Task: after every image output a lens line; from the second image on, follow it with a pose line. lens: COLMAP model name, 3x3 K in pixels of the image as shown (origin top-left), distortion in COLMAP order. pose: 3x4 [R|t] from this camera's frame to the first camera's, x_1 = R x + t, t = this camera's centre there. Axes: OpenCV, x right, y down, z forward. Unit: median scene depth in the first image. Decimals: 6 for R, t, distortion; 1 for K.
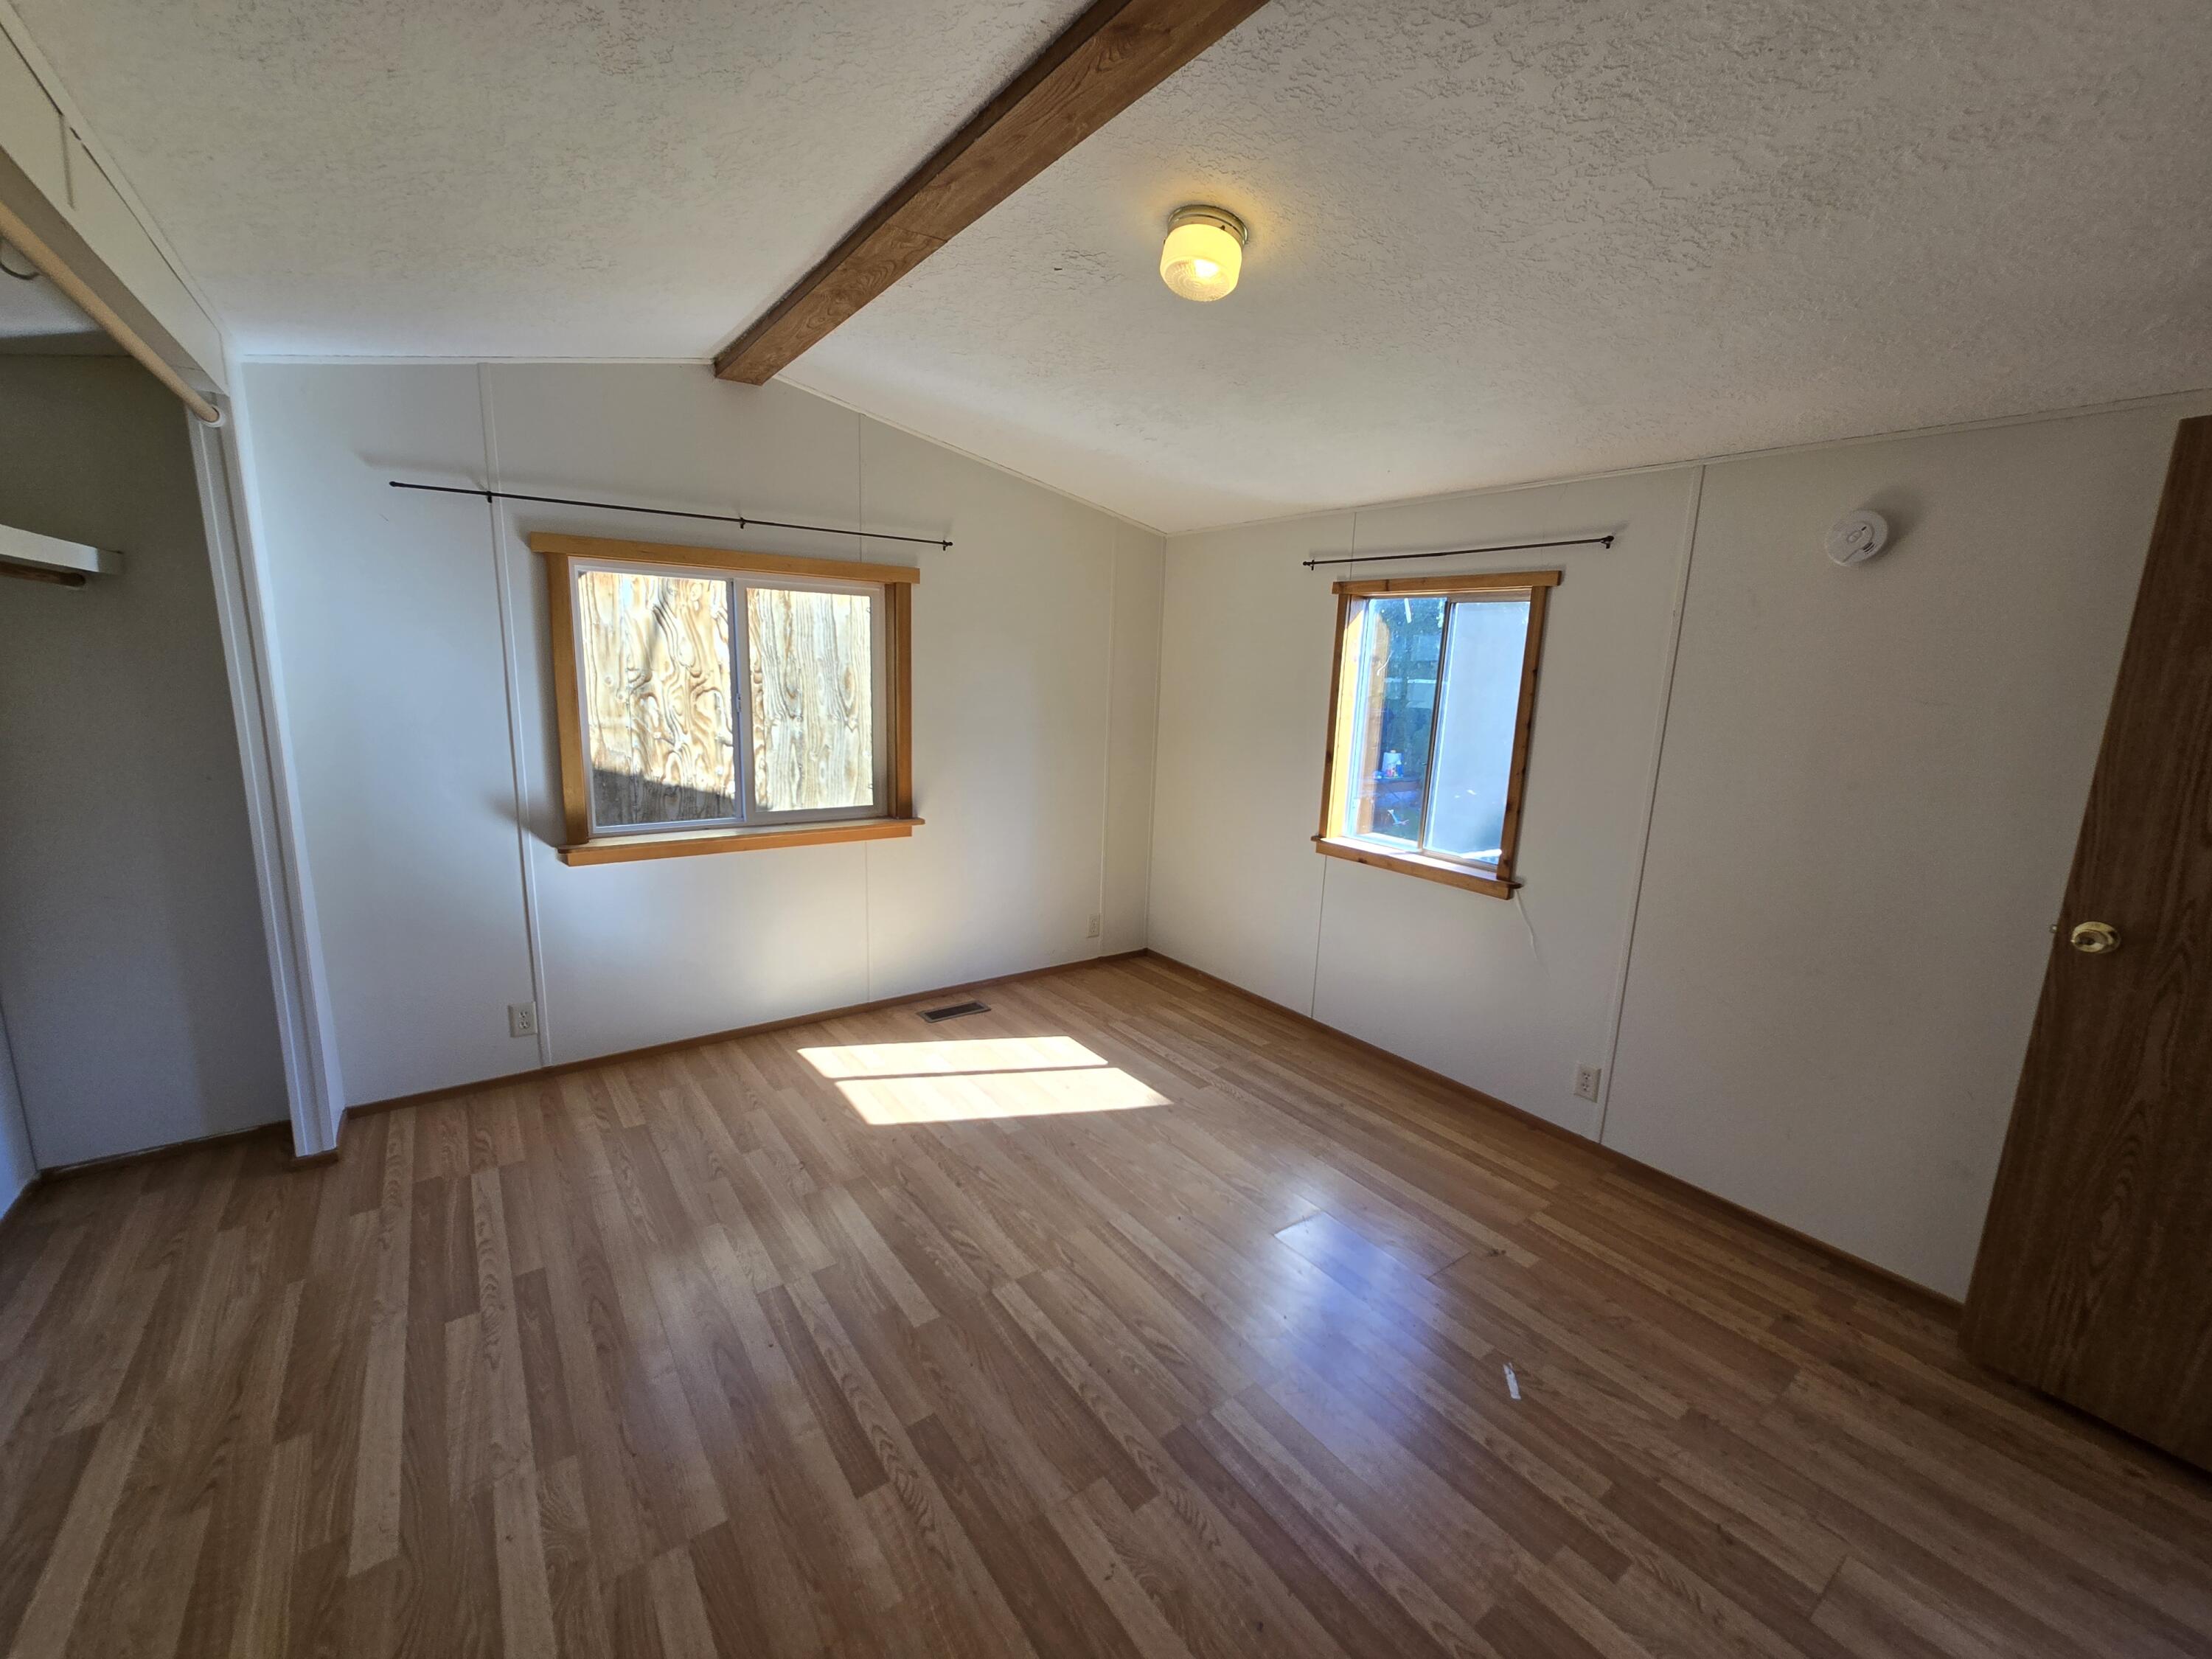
lens RADIAL K [[903.8, 0, 1102.9], [0, 903.8, 831.9], [0, 0, 1]] dist [-0.001279, 0.000275]
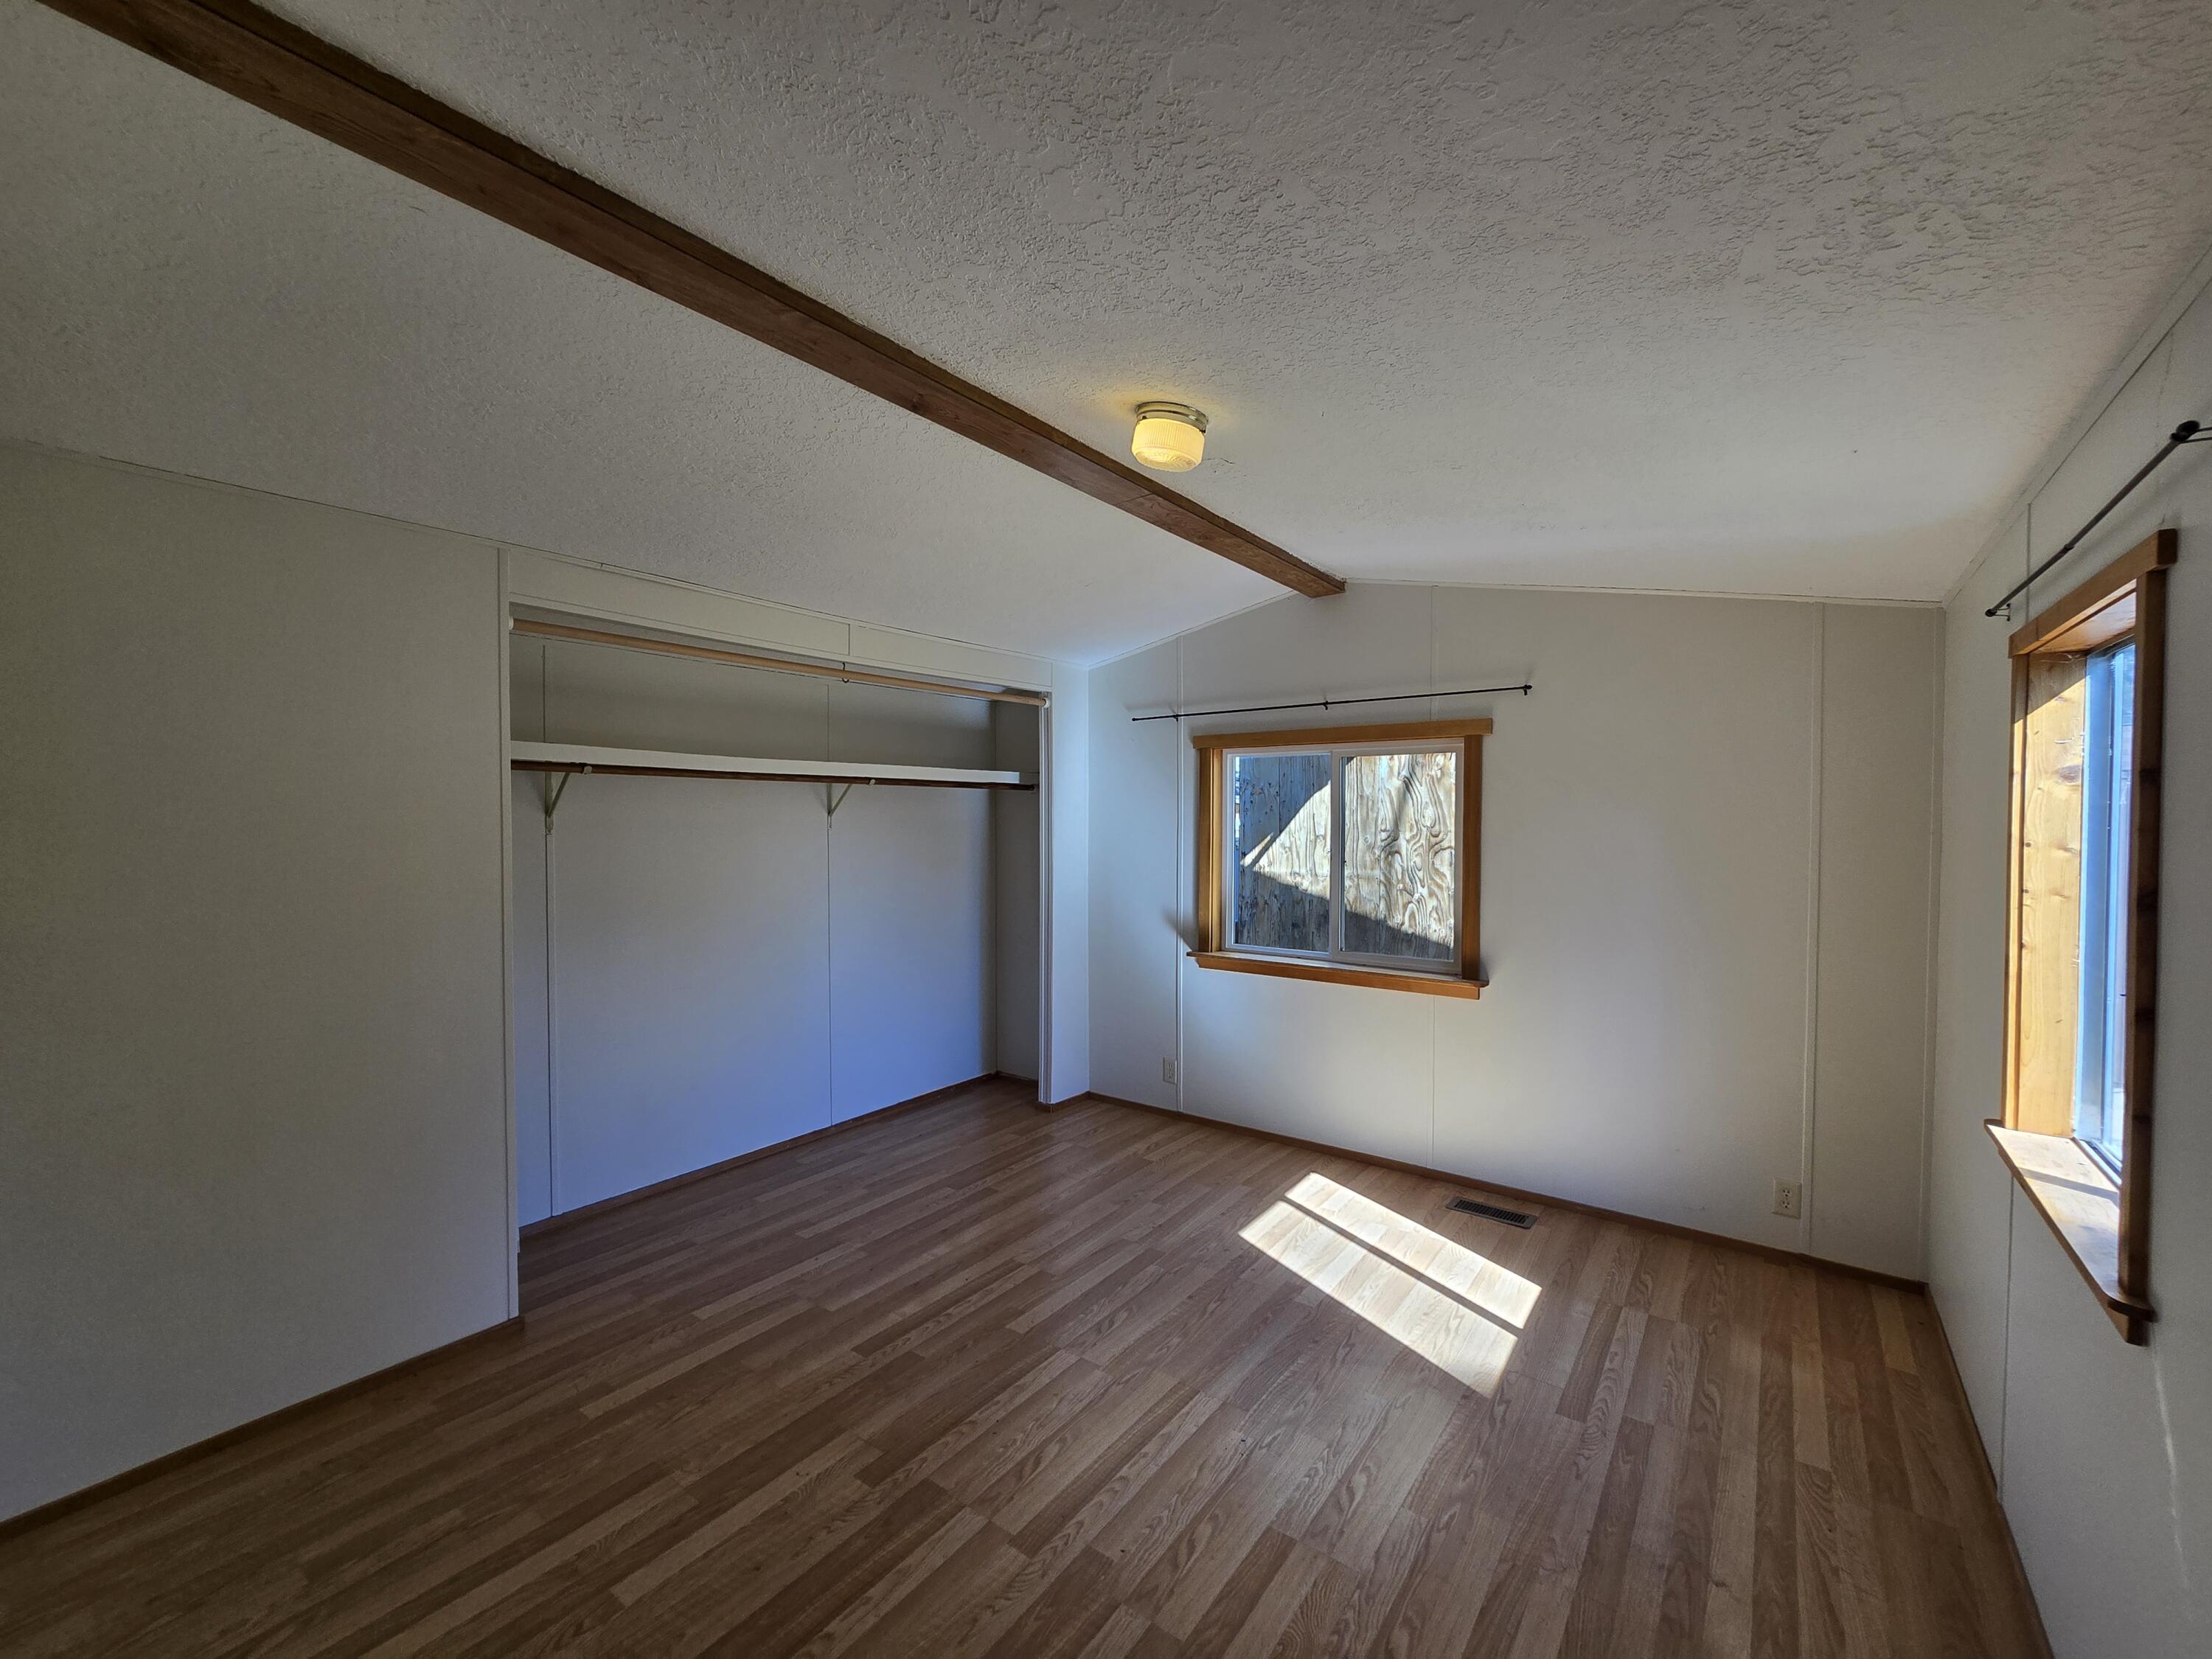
lens RADIAL K [[901.1, 0, 1093.1], [0, 901.1, 835.7], [0, 0, 1]] dist [-0.002630, 0.000363]
pose [[0.296224, -0.014052, -0.955015, 0.644685], [-0.169869, 0.983176, -0.067156, -0.037636], [0.939891, 0.182121, 0.288853, 0.390587]]
